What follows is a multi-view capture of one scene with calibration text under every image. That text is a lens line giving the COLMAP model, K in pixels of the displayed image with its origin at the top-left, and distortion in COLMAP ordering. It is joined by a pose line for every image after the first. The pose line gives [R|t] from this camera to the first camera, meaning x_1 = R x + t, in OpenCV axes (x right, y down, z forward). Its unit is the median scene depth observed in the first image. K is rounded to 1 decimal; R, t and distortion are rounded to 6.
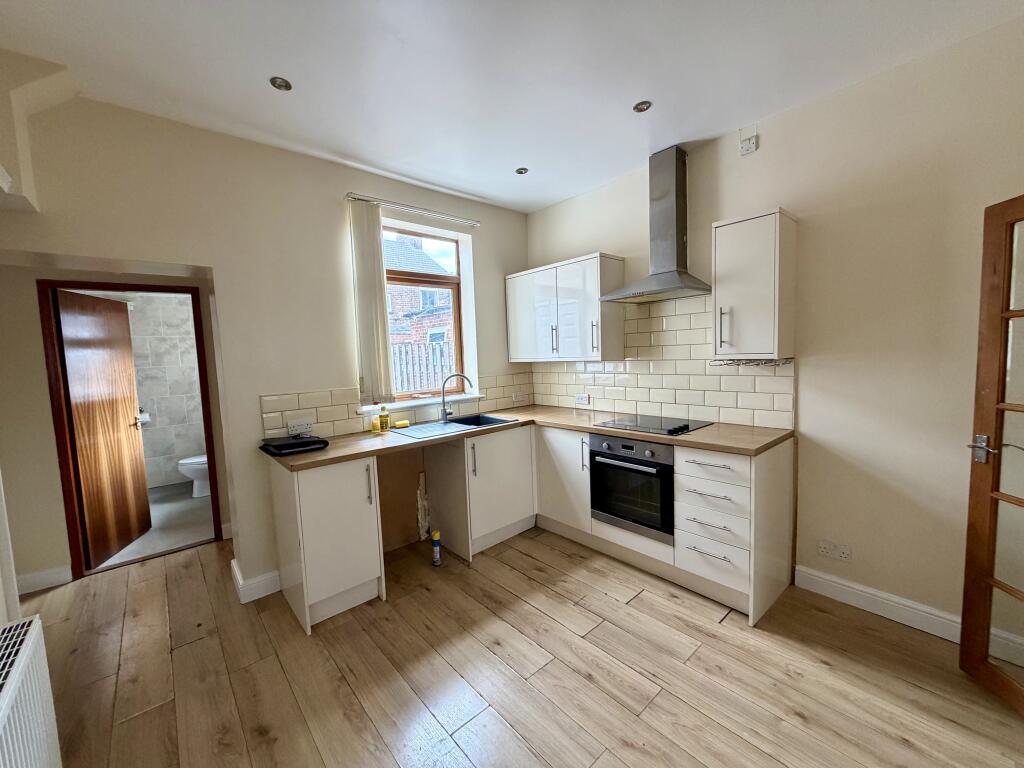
lens RADIAL K [[410.2, 0, 510.7], [0, 410.2, 385.2], [0, 0, 1]] dist [0.002078, -0.000320]
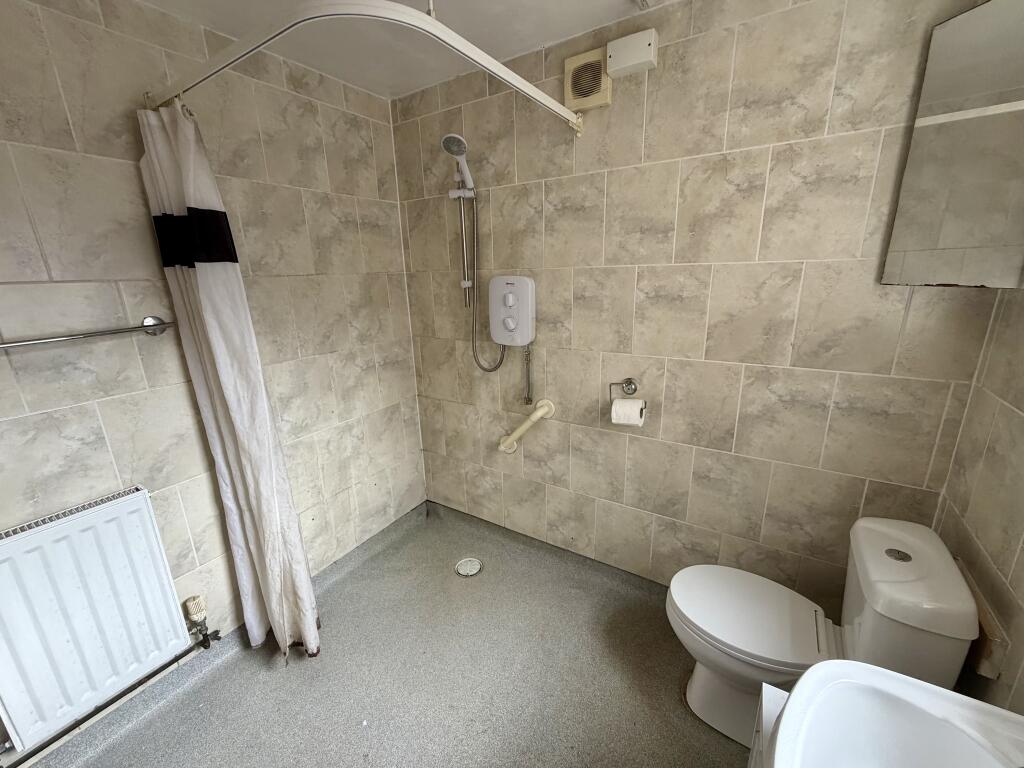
lens RADIAL K [[410.2, 0, 512.6], [0, 410.2, 382.7], [0, 0, 1]] dist [0.002078, -0.000320]
pose [[0.286703, 0.287181, -0.913963, -0.317833], [-0.067438, 0.957696, 0.279768, -0.019778], [0.955643, -0.018575, 0.293941, 0.421302]]
